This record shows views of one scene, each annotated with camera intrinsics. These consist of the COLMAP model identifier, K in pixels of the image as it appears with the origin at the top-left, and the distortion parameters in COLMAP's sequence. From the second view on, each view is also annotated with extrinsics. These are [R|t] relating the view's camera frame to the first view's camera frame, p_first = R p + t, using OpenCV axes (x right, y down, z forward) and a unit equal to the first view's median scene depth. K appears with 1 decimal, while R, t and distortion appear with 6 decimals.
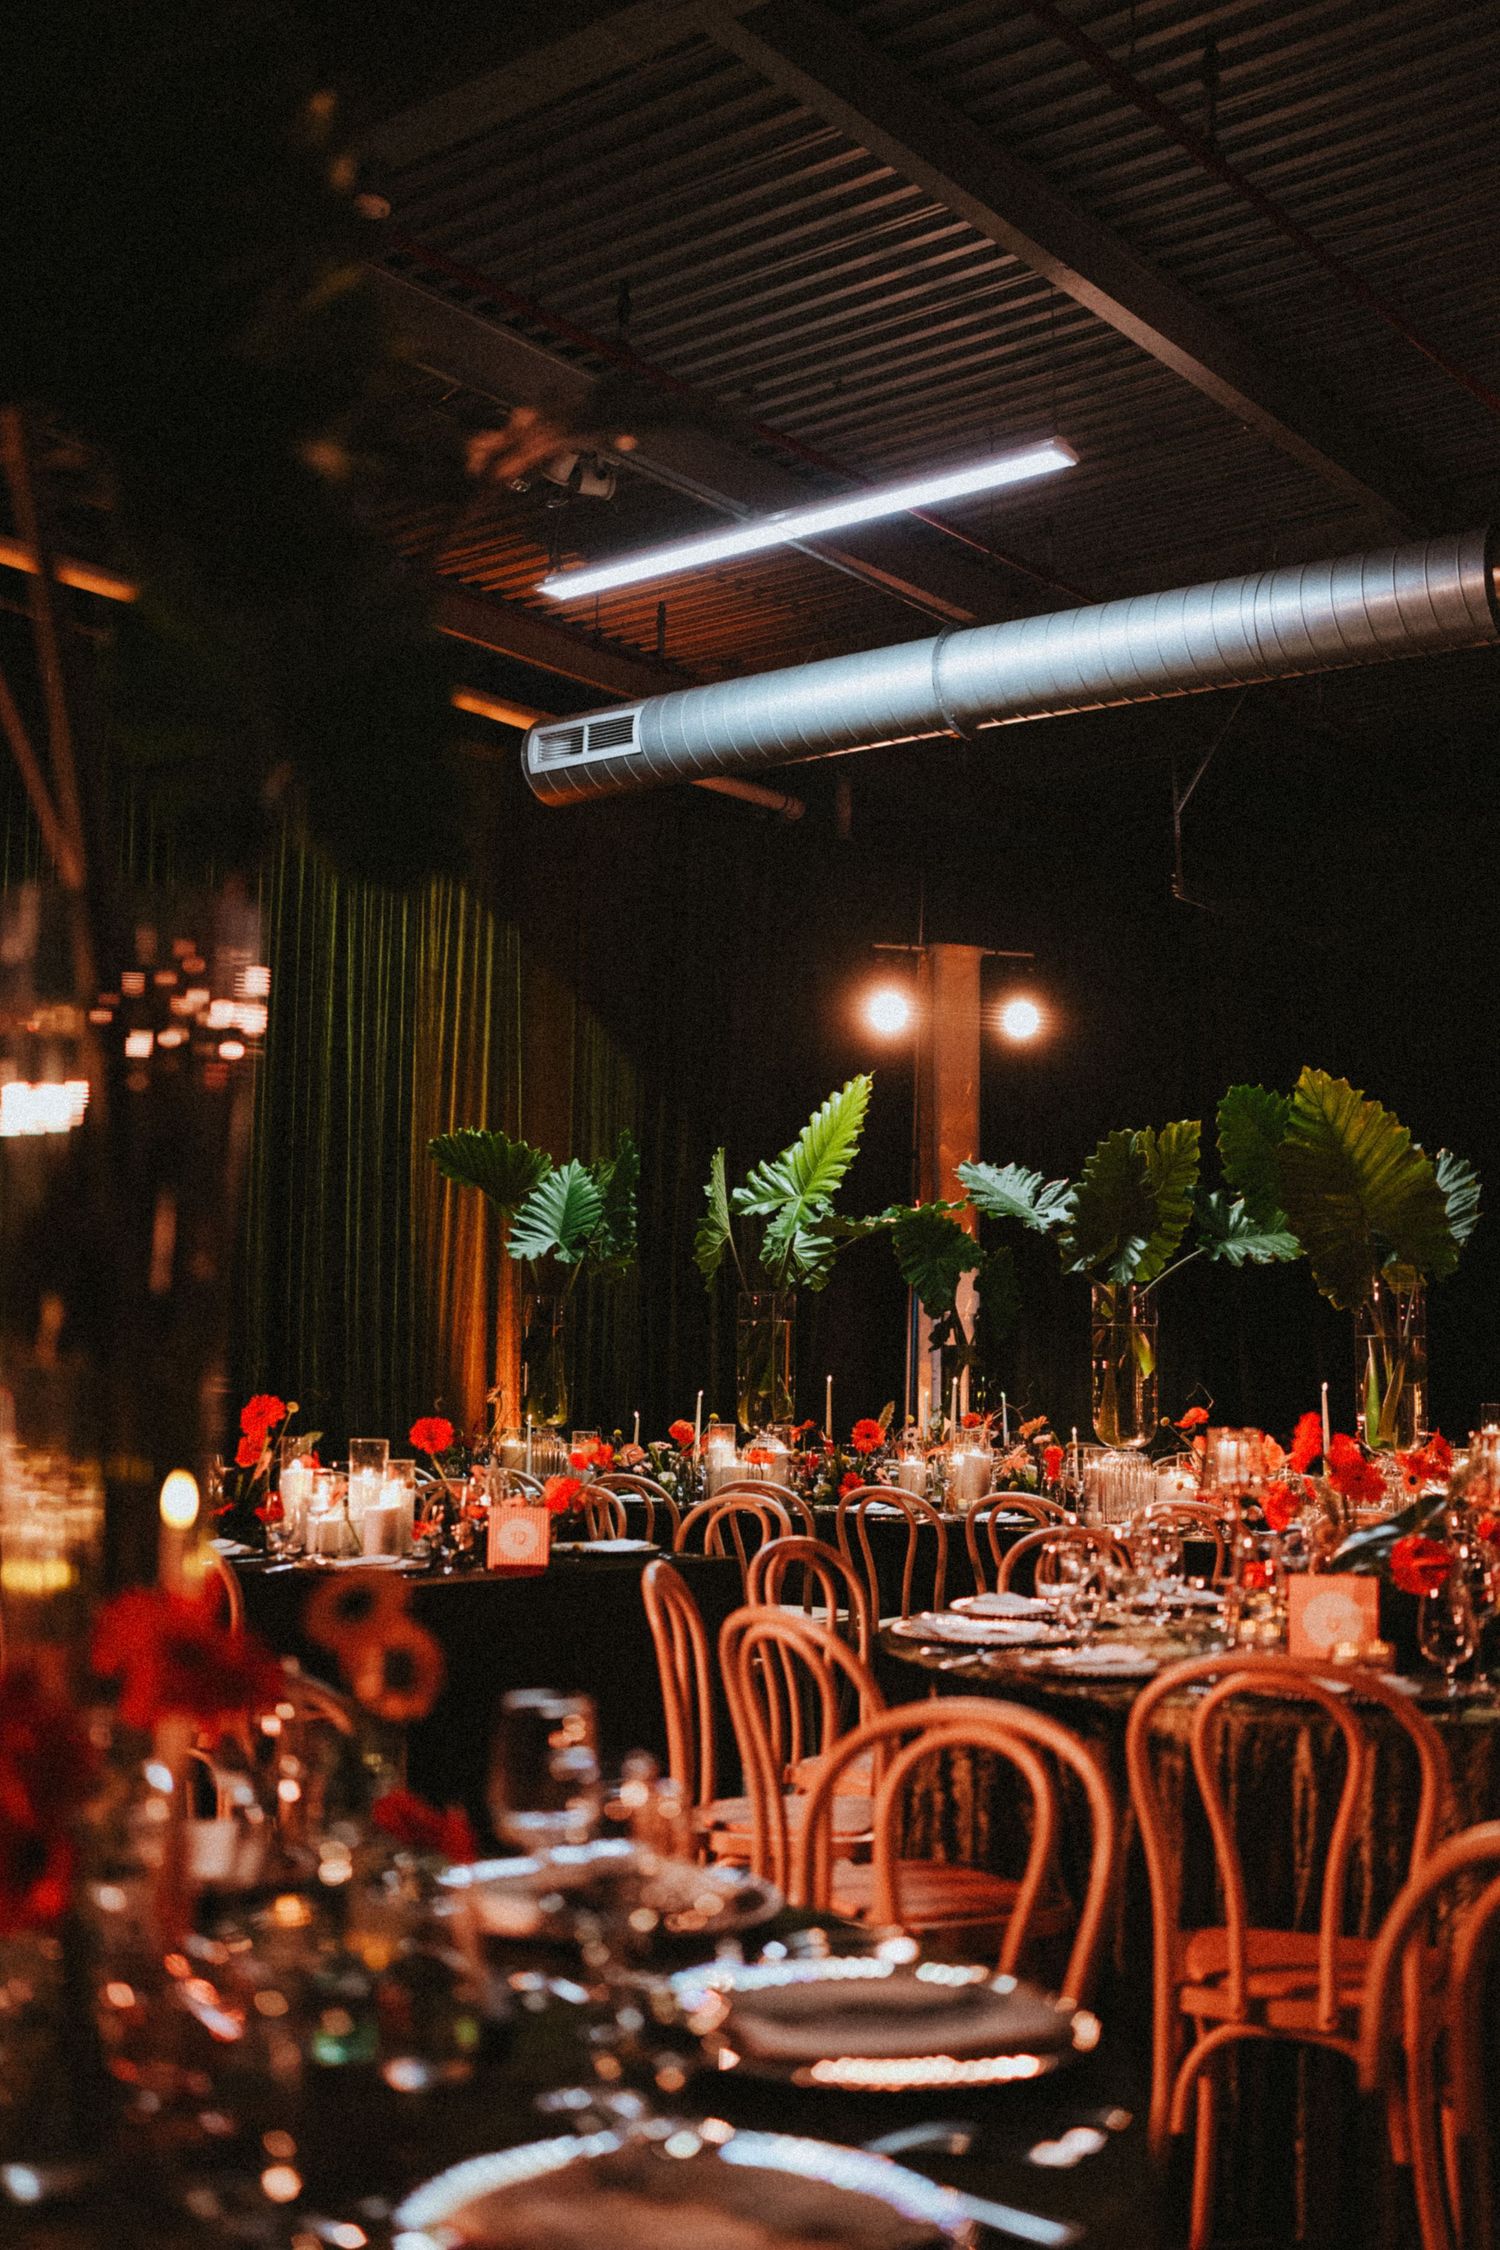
lens RADIAL K [[2424.6, 0, 750.0], [0, 2424.6, 1125.0], [0, 0, 1]] dist [-0.002490, -0.001254]
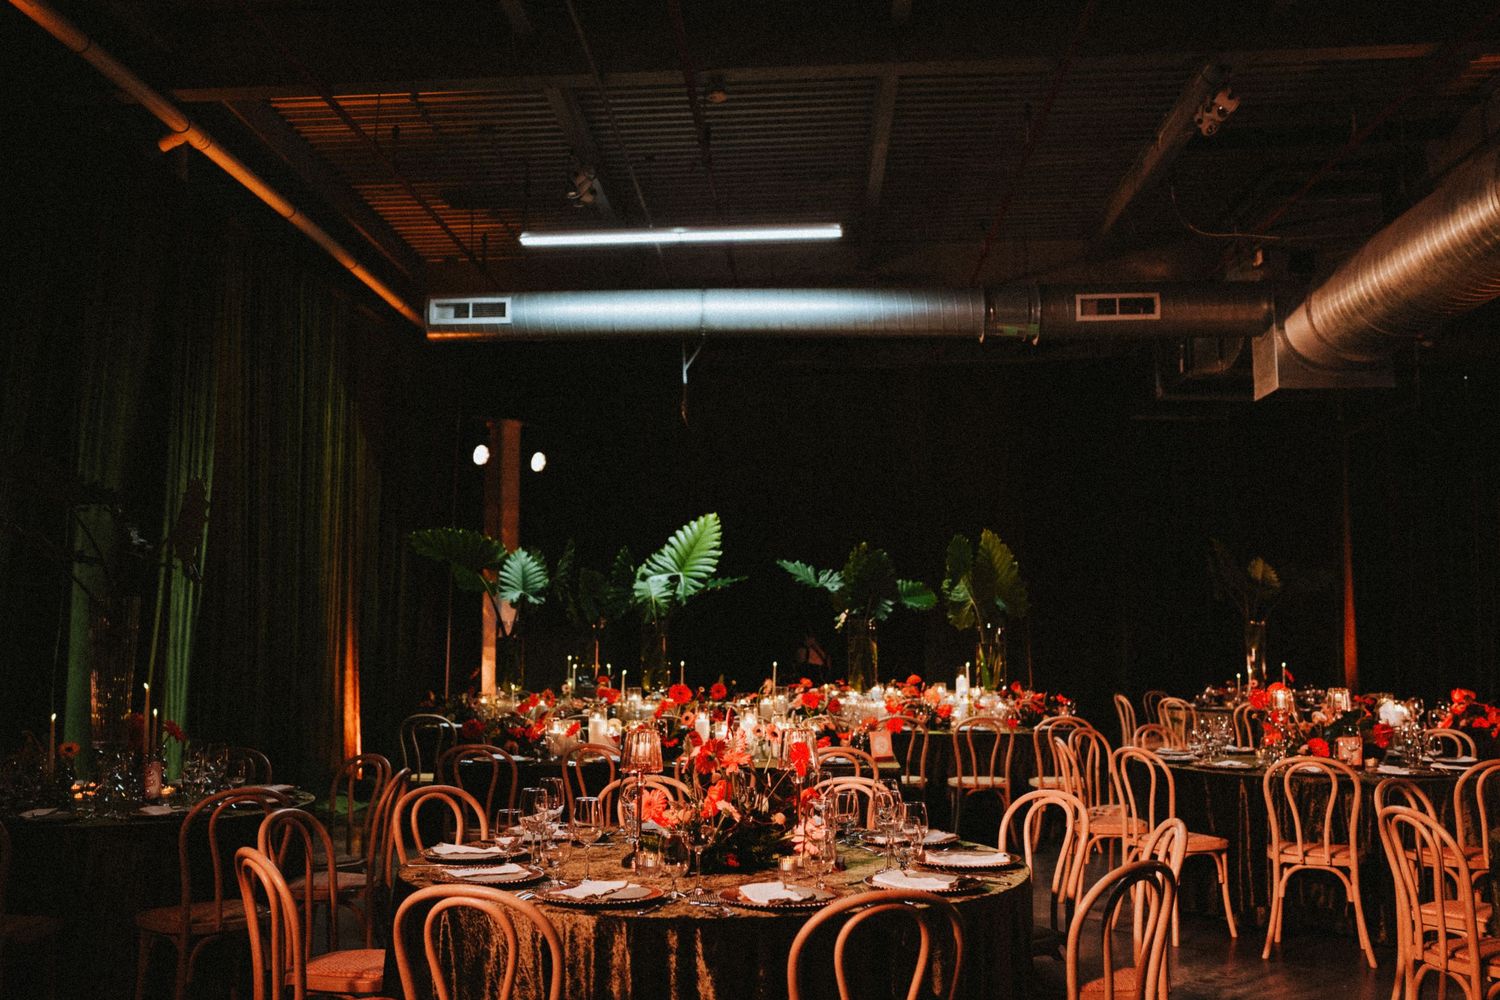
lens RADIAL K [[1616.4, 0, 750.0], [0, 1616.4, 500.0], [0, 0, 1]] dist [-0.002490, -0.001254]
pose [[0.836823, 0.048661, 0.545307, -0.638957], [-0.050648, 0.998652, -0.011392, -0.017875], [-0.545126, -0.018086, 0.838159, -0.146115]]
